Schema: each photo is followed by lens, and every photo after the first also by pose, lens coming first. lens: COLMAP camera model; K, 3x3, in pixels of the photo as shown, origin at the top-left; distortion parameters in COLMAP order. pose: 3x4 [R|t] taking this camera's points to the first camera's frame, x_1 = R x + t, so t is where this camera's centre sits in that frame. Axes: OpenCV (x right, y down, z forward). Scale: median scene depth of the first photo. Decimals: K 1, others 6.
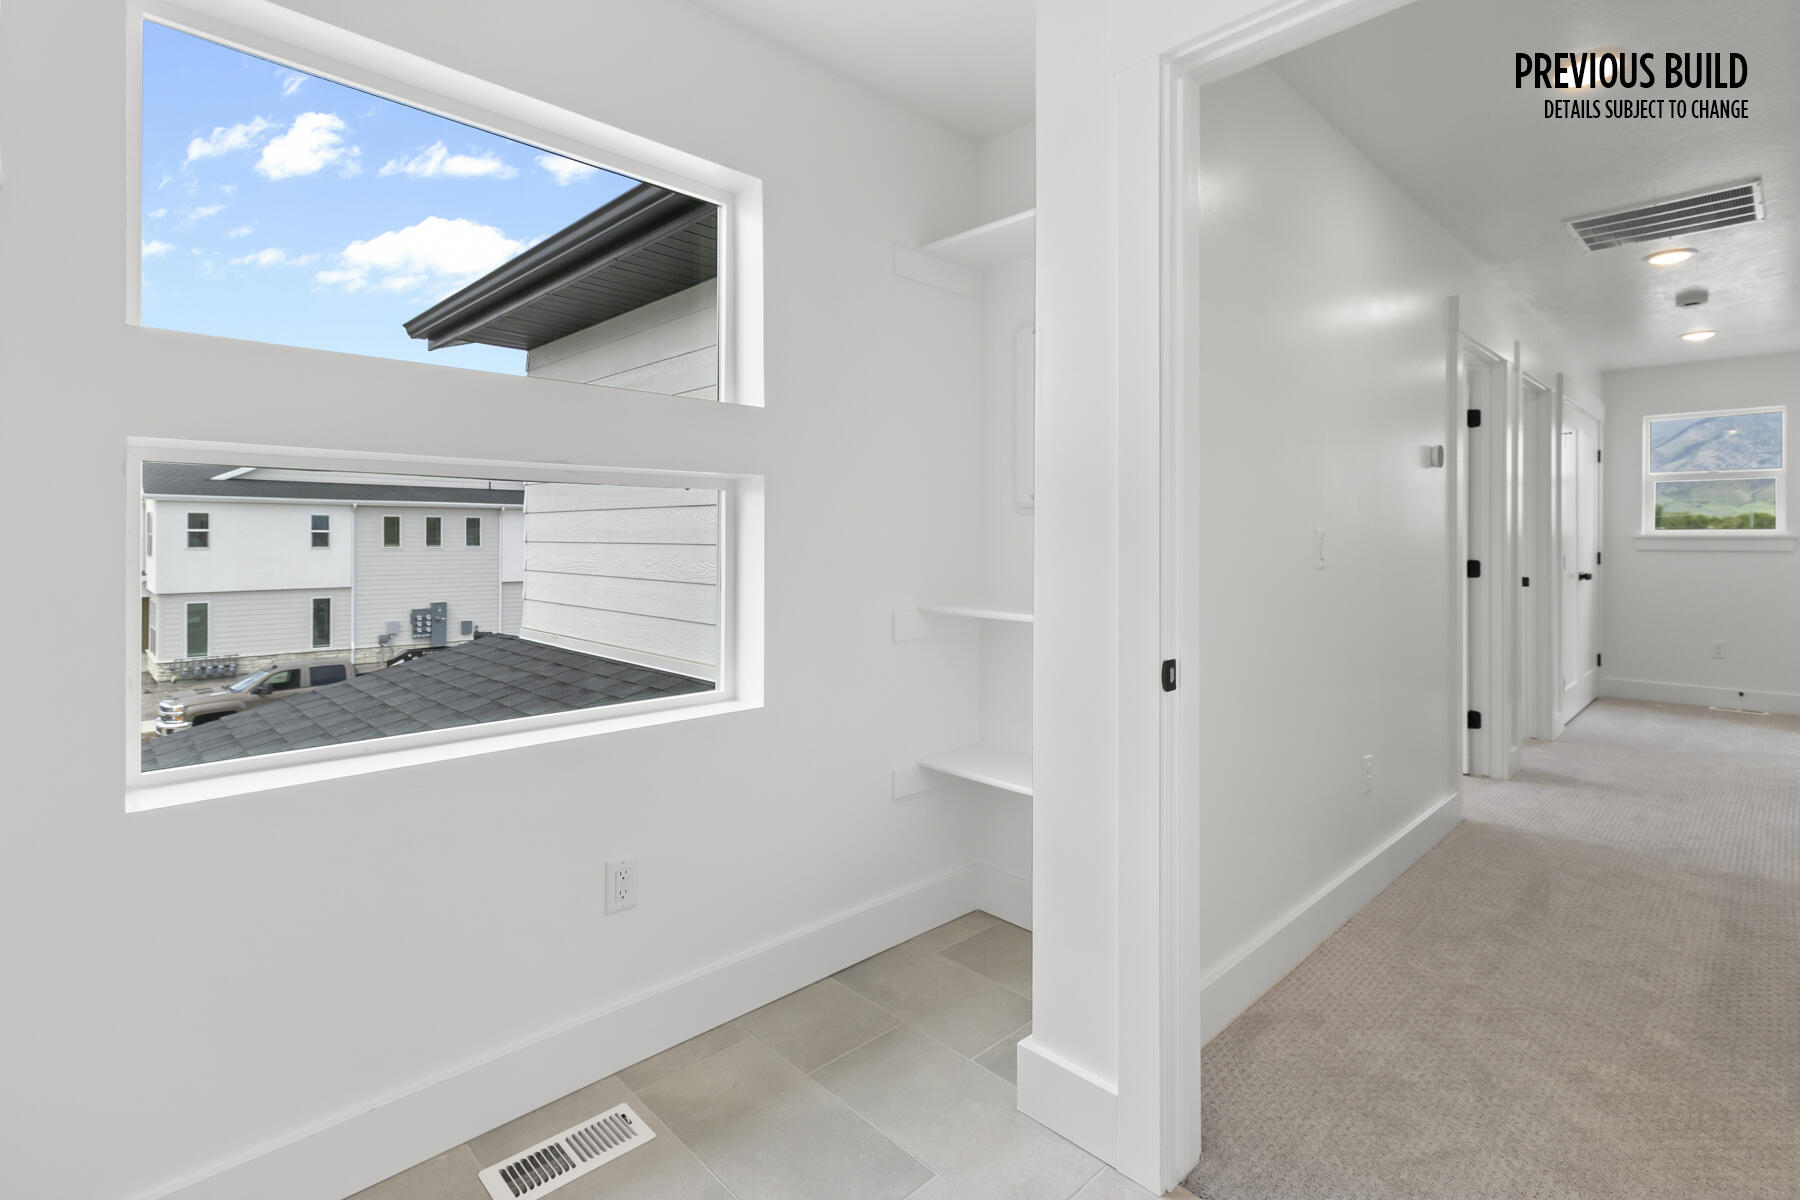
lens RADIAL K [[845.1, 0, 920.9], [0, 845.1, 535.2], [0, 0, 1]] dist [0.004997, -0.000048]
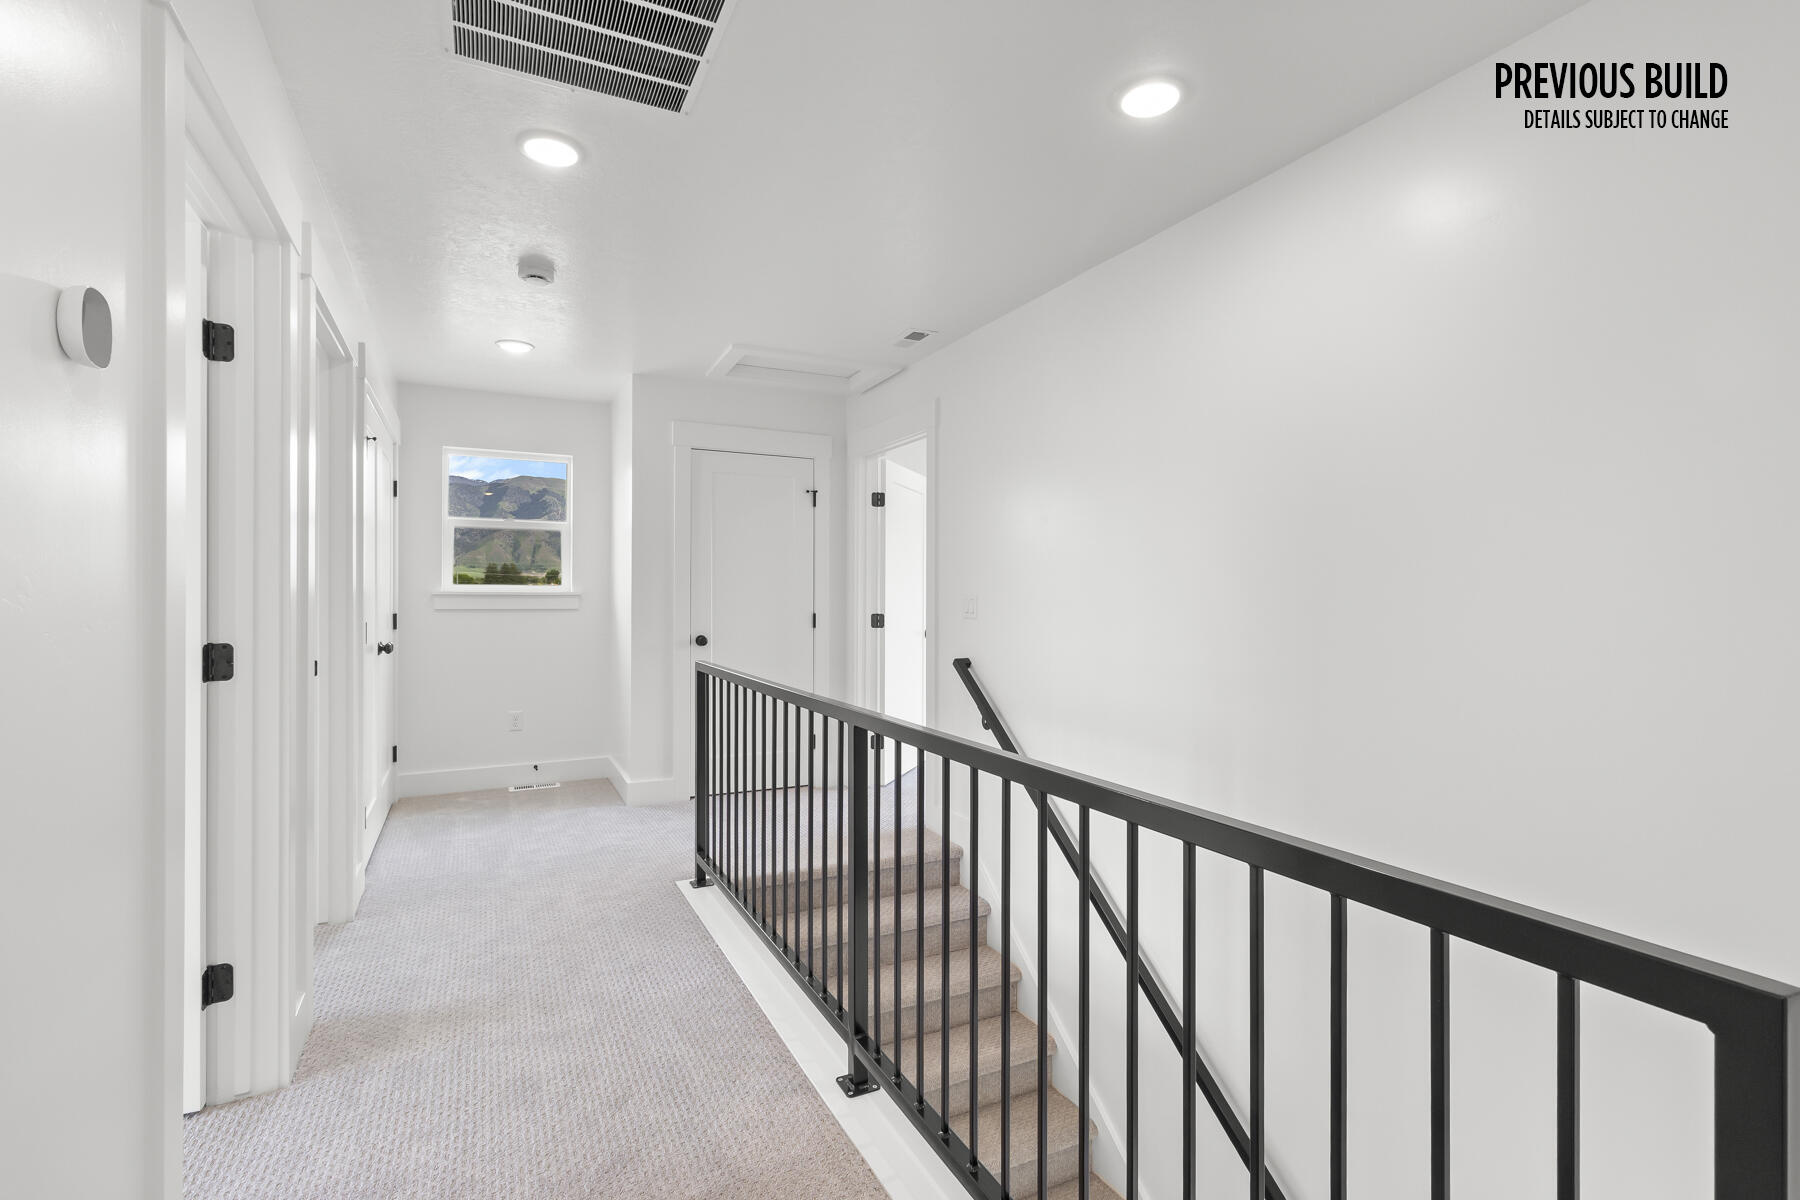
lens RADIAL K [[845.1, 0, 901.5], [0, 845.1, 599.2], [0, 0, 1]] dist [0.004997, -0.000048]
pose [[0.311749, -0.004023, 0.950156, 0.244405], [-0.005662, 0.999965, 0.006092, -0.000294], [-0.950148, -0.007279, 0.311715, 0.371868]]
